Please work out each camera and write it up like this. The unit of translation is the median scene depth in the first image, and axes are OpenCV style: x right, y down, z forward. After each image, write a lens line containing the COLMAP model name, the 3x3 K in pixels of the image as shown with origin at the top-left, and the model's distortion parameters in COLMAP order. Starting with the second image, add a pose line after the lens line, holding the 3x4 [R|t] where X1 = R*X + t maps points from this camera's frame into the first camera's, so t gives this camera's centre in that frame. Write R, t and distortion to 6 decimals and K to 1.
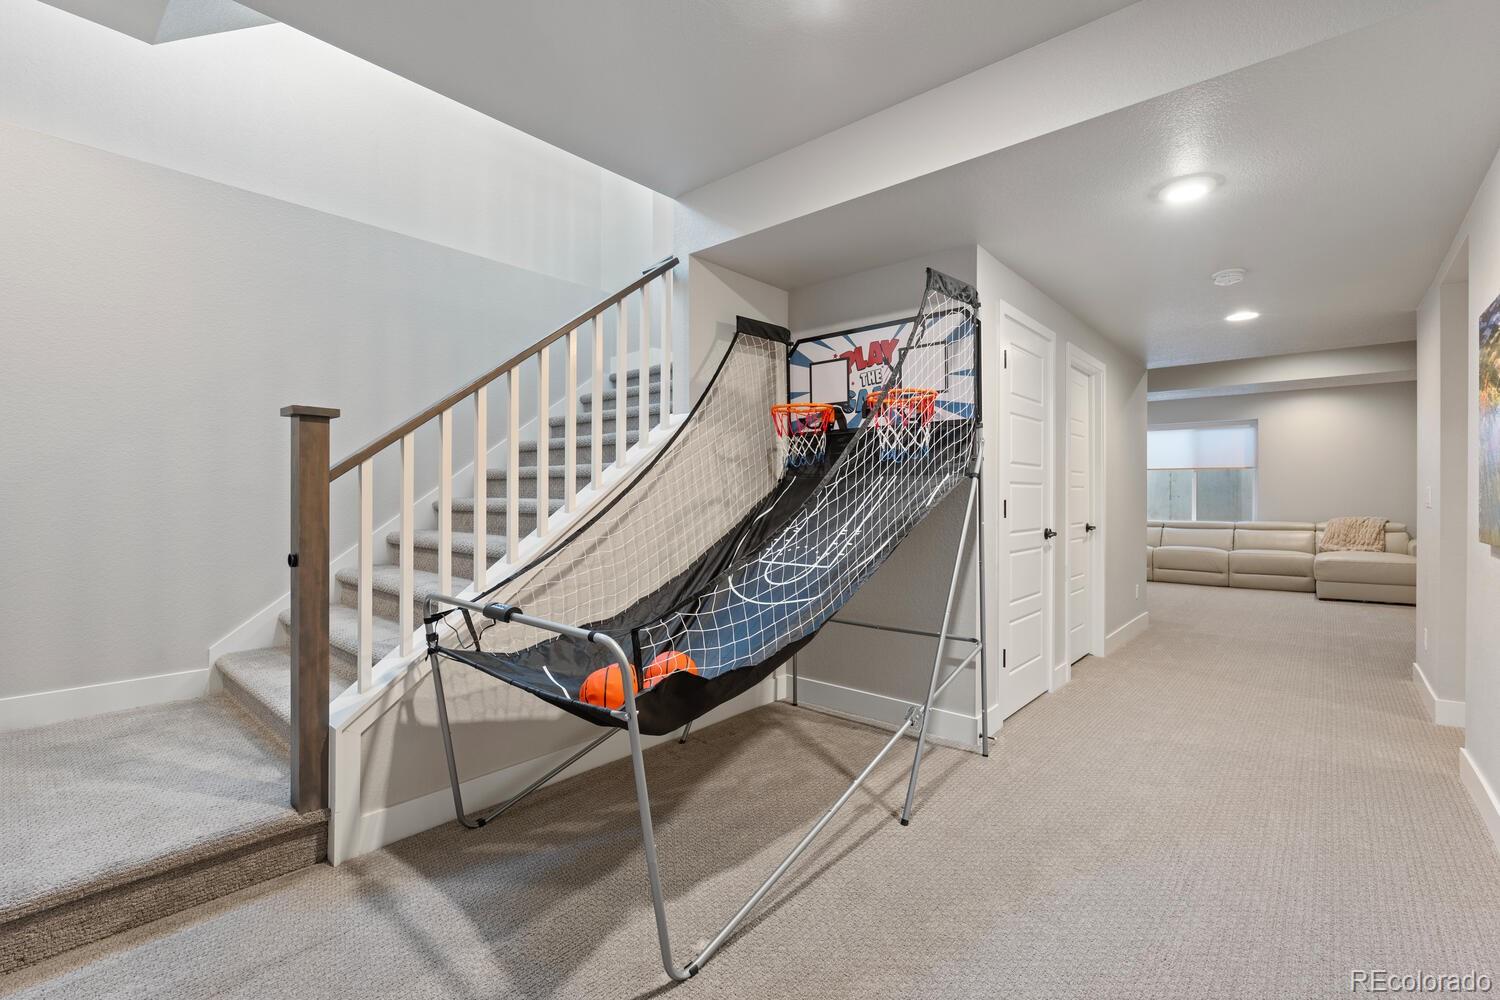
lens RADIAL K [[665.3, 0, 751.0], [0, 665.3, 497.2], [0, 0, 1]] dist [-0.003810, 0.000273]
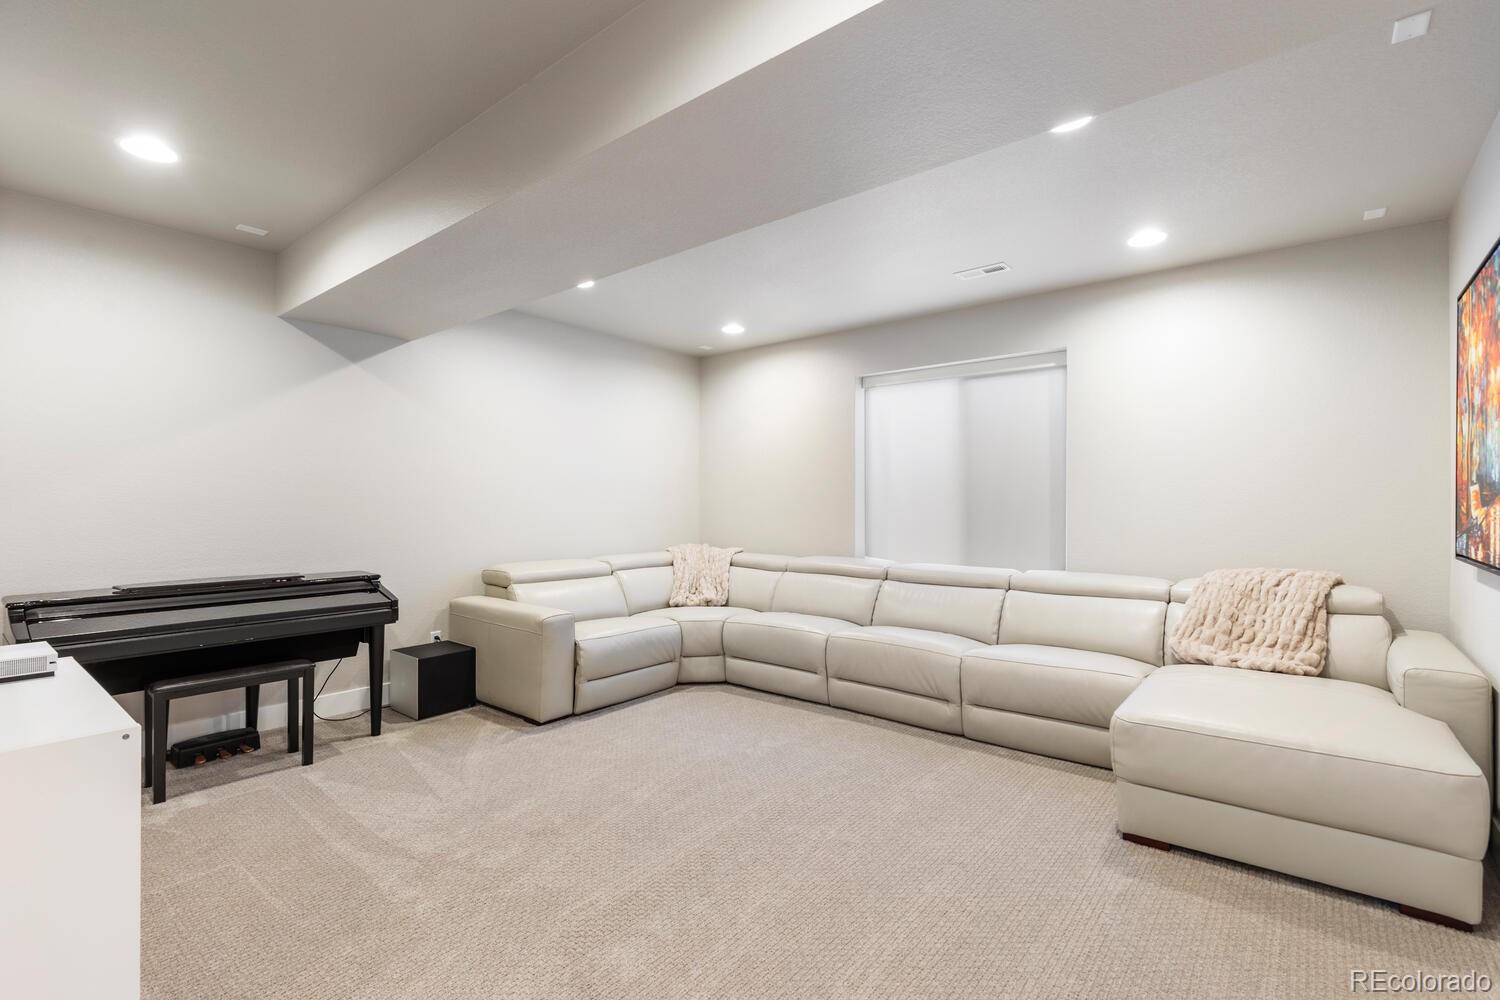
lens RADIAL K [[665.3, 0, 749.5], [0, 665.3, 502.5], [0, 0, 1]] dist [-0.003810, 0.000273]
pose [[0.999839, -0.000405, 0.017927, 0.587079], [0.000645, 0.999910, -0.013389, -0.005691], [-0.017920, 0.013398, 0.999750, 0.594631]]
